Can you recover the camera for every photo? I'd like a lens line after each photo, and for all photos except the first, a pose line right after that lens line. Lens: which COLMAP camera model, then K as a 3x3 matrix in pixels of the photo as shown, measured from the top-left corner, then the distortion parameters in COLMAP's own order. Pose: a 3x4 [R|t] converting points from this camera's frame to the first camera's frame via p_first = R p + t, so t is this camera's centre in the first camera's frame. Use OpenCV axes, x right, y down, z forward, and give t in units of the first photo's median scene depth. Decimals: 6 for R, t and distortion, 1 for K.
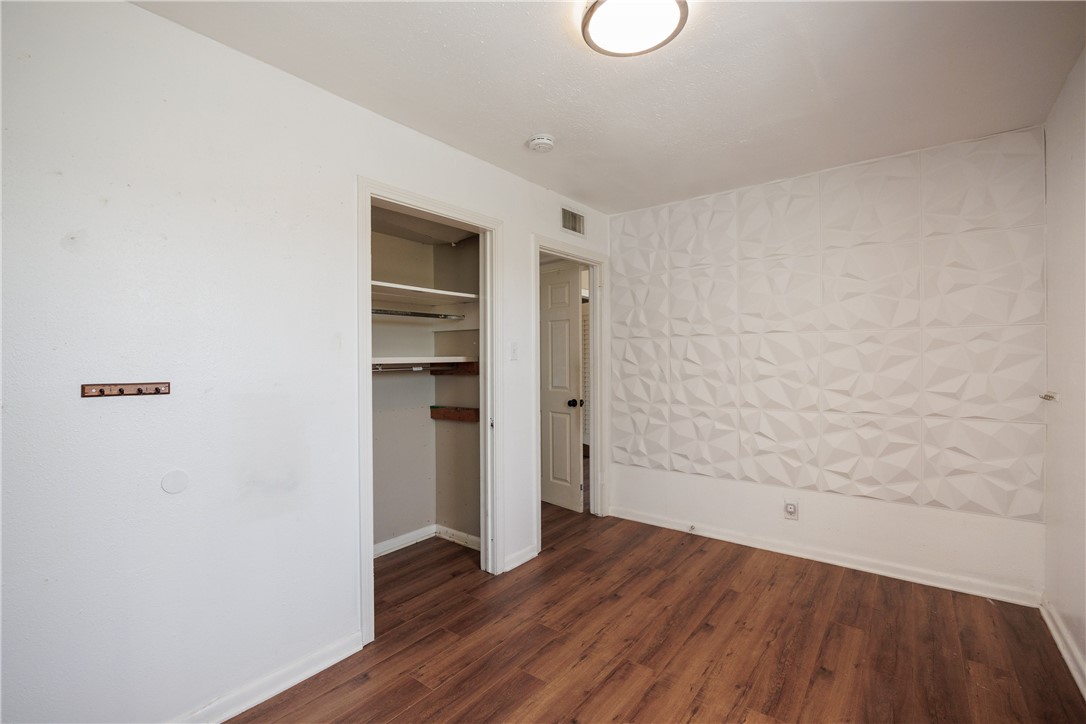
lens RADIAL K [[481.0, 0, 538.0], [0, 481.0, 359.4], [0, 0, 1]] dist [-0.015025, -0.000316]
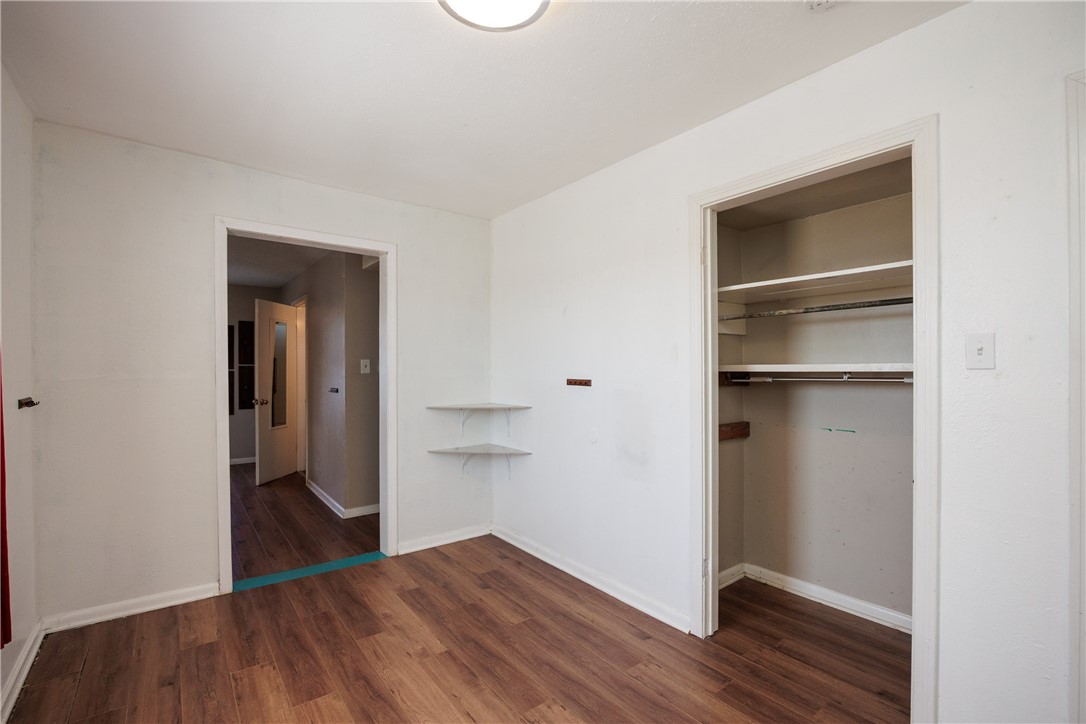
lens RADIAL K [[481.0, 0, 543.5], [0, 481.0, 363.4], [0, 0, 1]] dist [-0.015025, -0.000316]
pose [[-0.245092, 0.003786, -0.969492, 0.733912], [0.007100, 0.999973, 0.002110, -0.012633], [0.969474, -0.006366, -0.245112, 0.913364]]
